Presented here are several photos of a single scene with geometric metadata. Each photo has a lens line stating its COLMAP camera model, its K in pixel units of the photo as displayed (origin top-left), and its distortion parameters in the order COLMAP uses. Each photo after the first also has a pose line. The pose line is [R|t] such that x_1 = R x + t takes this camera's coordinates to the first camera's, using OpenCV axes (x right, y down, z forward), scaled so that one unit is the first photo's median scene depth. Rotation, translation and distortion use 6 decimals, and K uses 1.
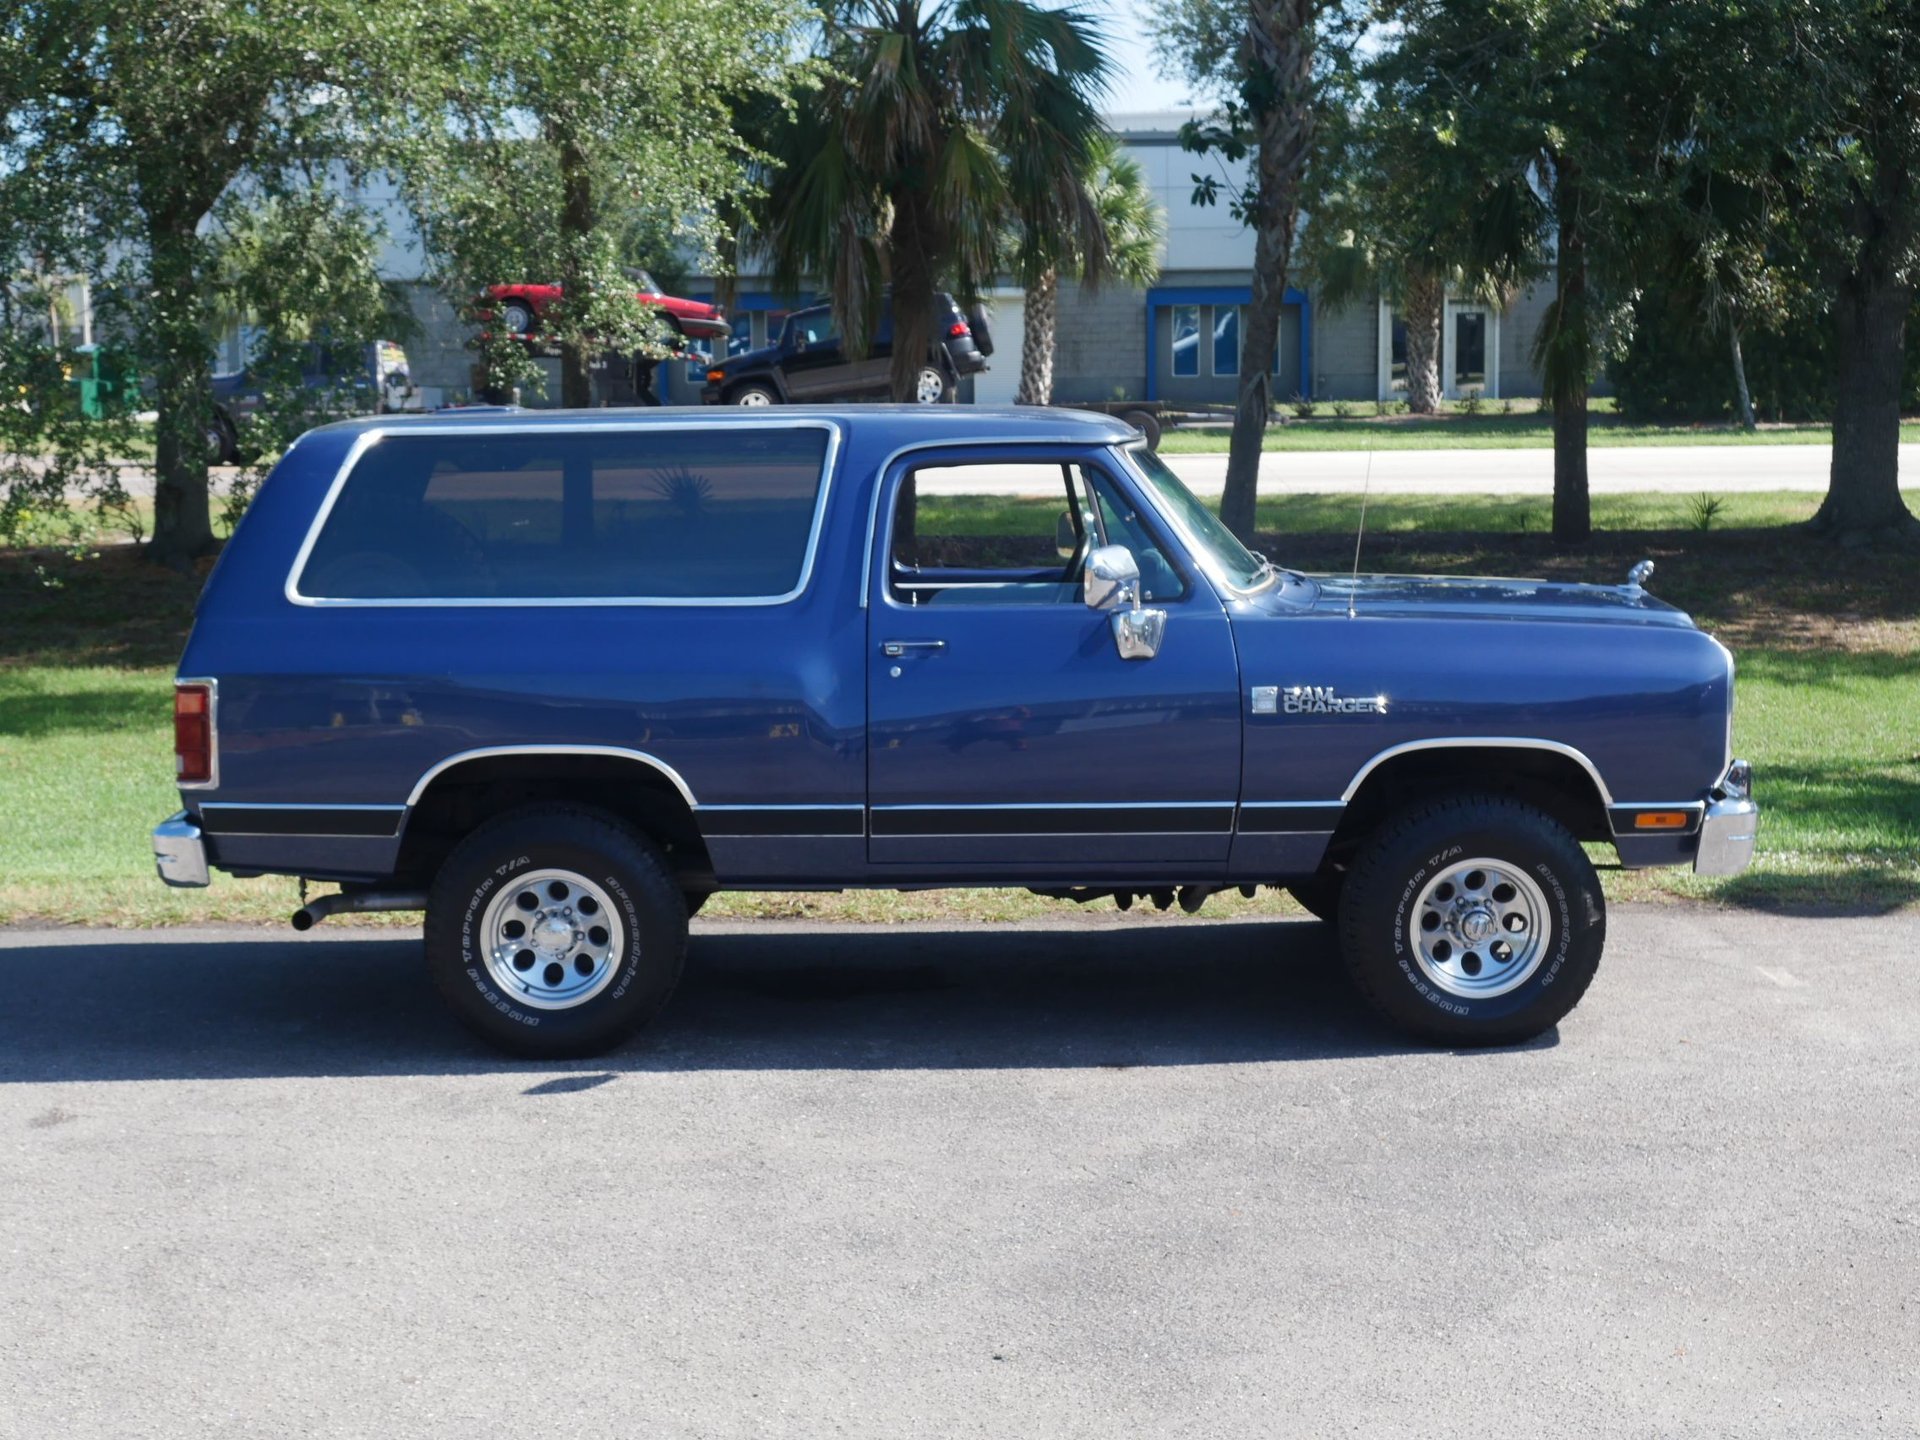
lens RADIAL K [[2844.3, 0, 961.0], [0, 2844.3, 750.8], [0, 0, 1]] dist [0.005952, -0.033198]
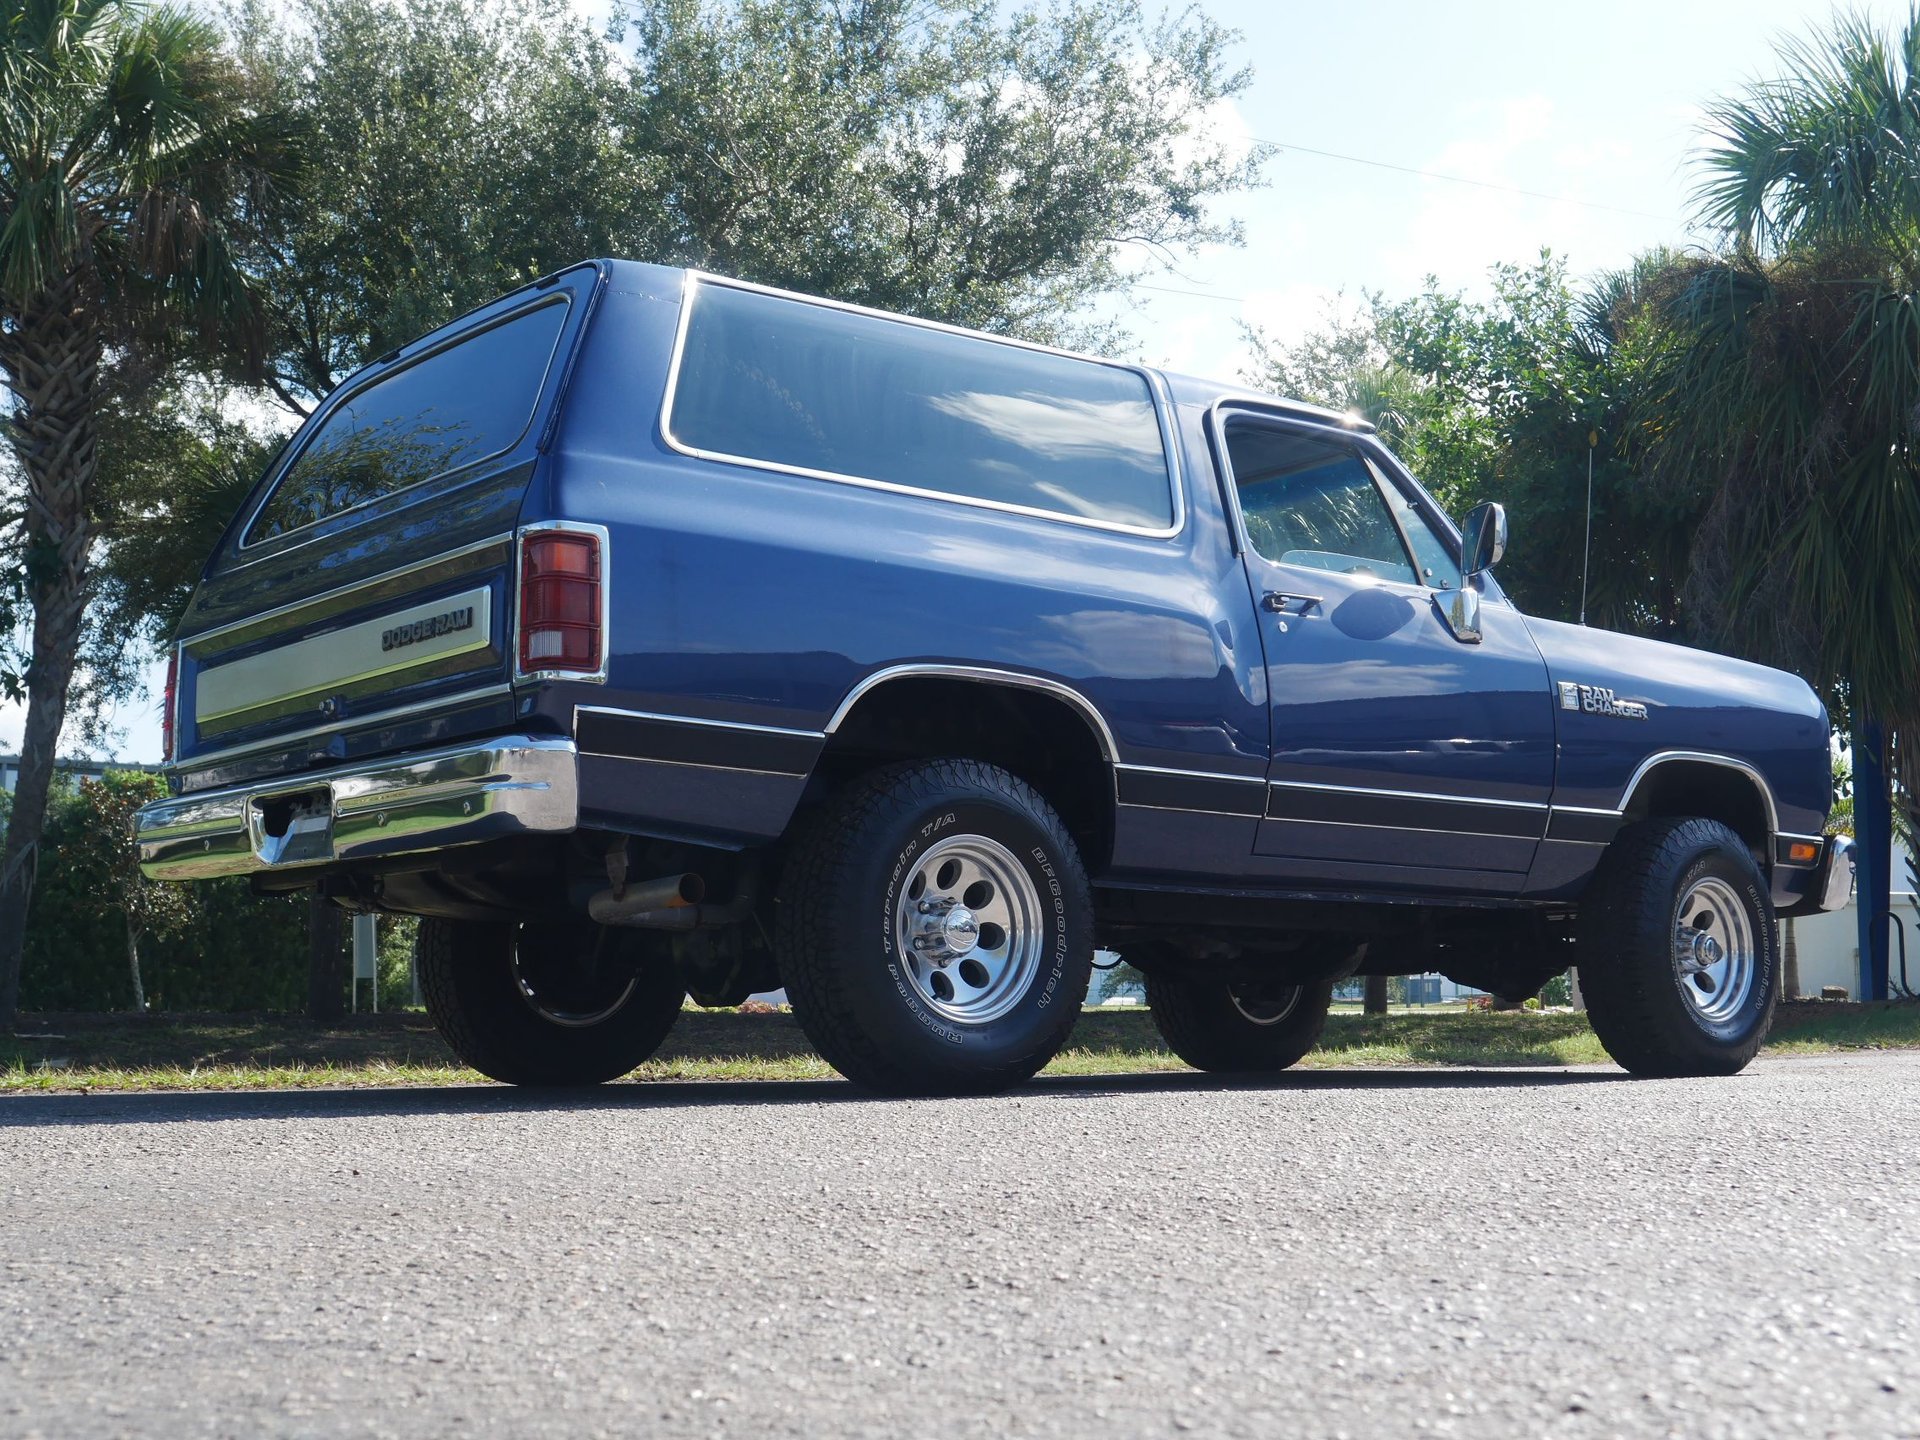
lens RADIAL K [[2483.0, 0, 960.0], [0, 2483.0, 718.0], [0, 0, 1]] dist [0.035483, 0.008115]
pose [[0.786375, 0.085396, 0.611818, -0.553892], [0.077941, 0.968769, -0.235396, 0.166979], [-0.612812, 0.232795, 0.755160, 0.493599]]
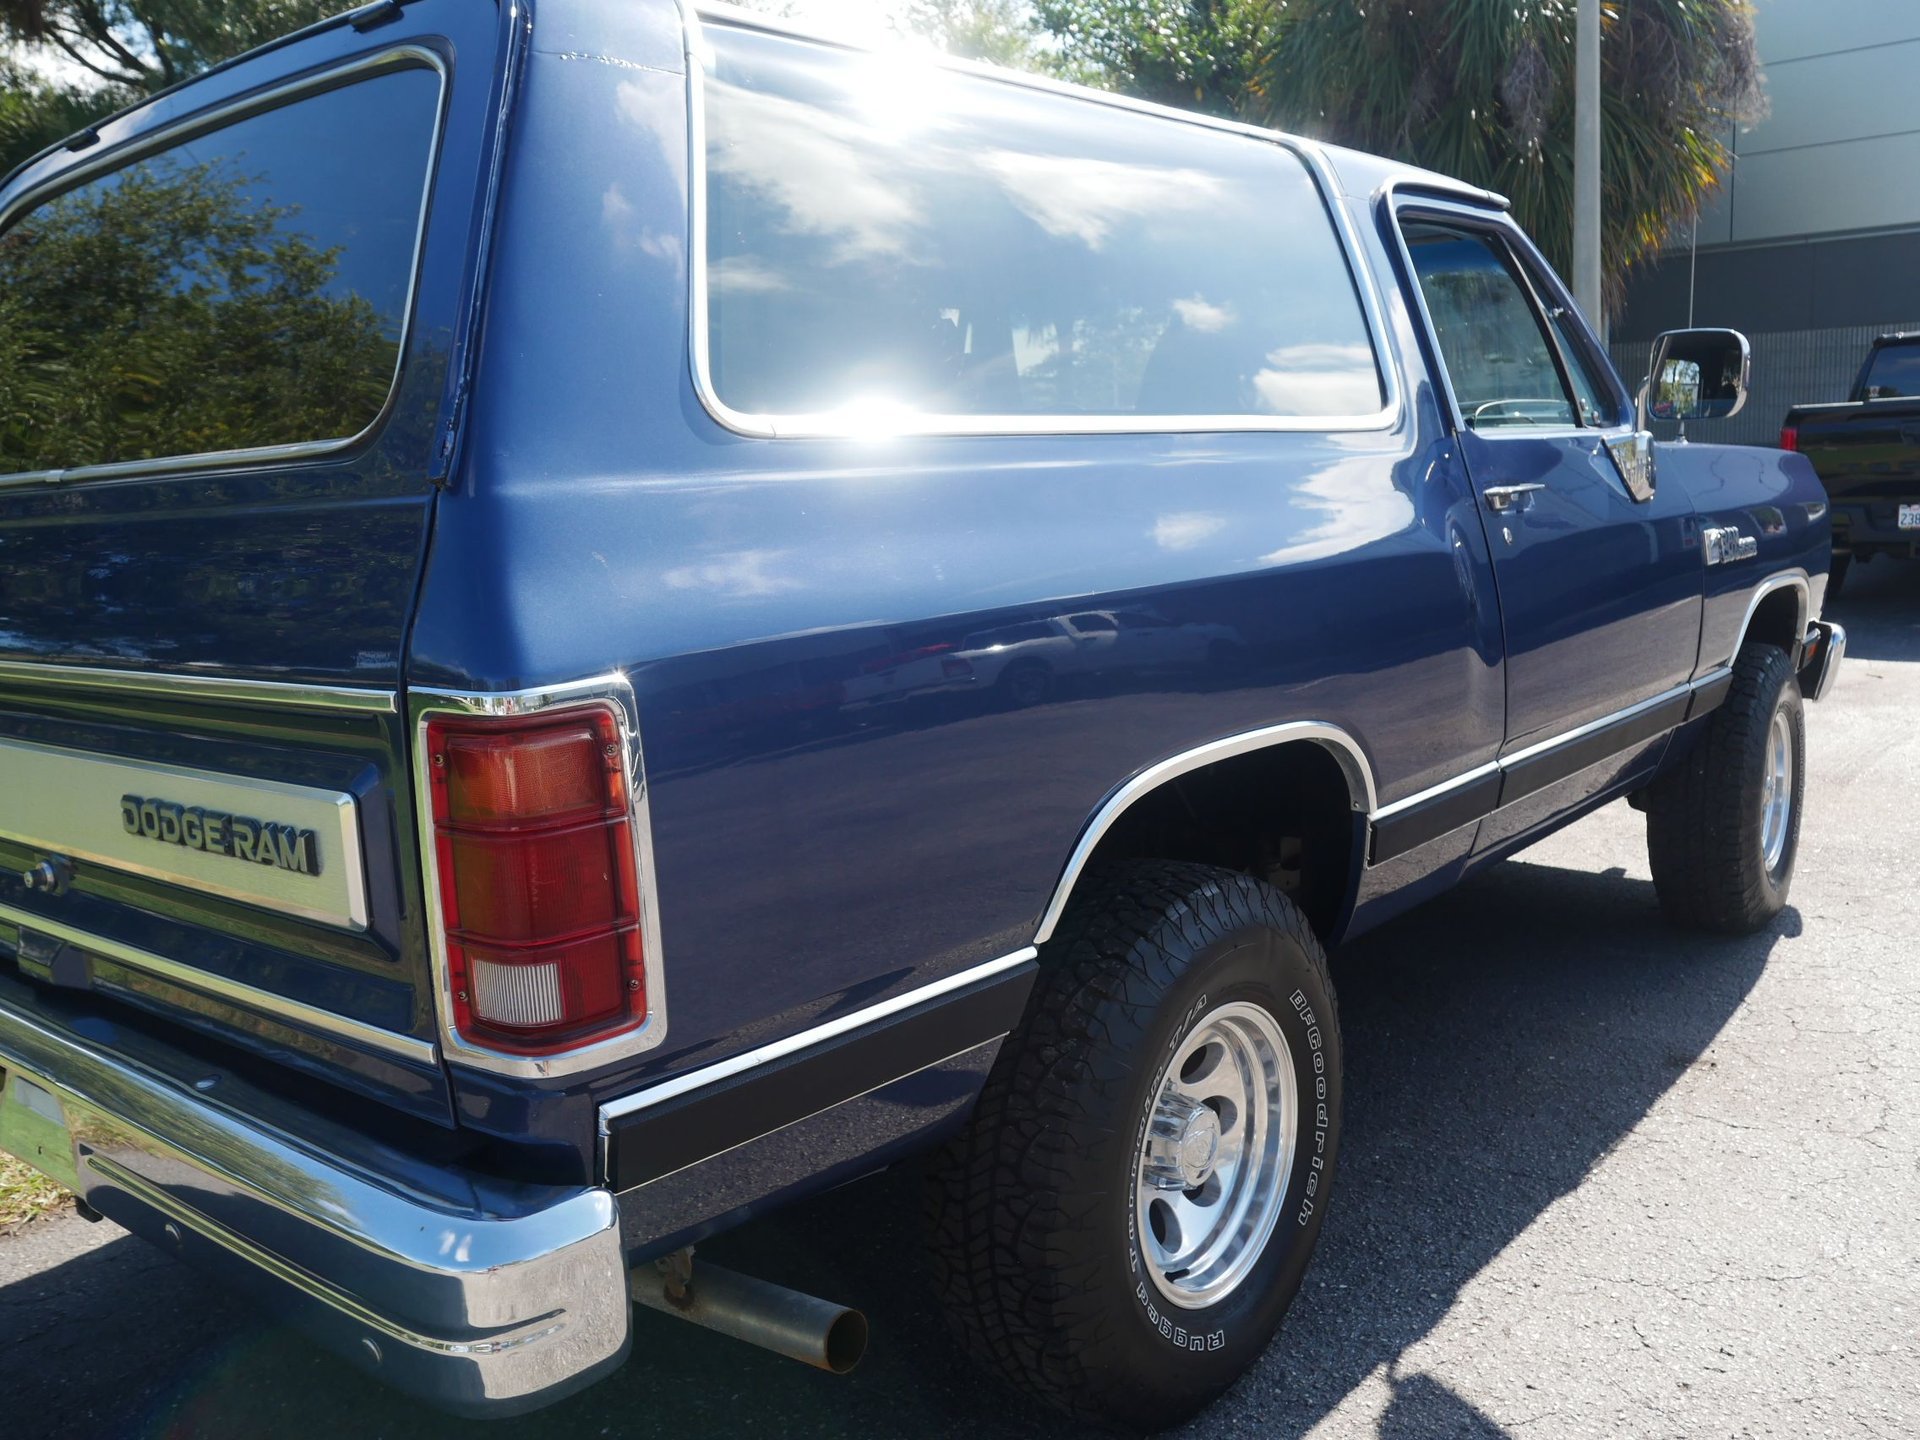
lens RADIAL K [[1623.8, 0, 962.4], [0, 1623.8, 726.0], [0, 0, 1]] dist [-0.007845, 0.003522]
pose [[0.653982, -0.138585, 0.743708, -0.360176], [0.143135, 0.987988, 0.058238, -0.024552], [-0.742845, 0.068364, 0.665963, 0.851491]]
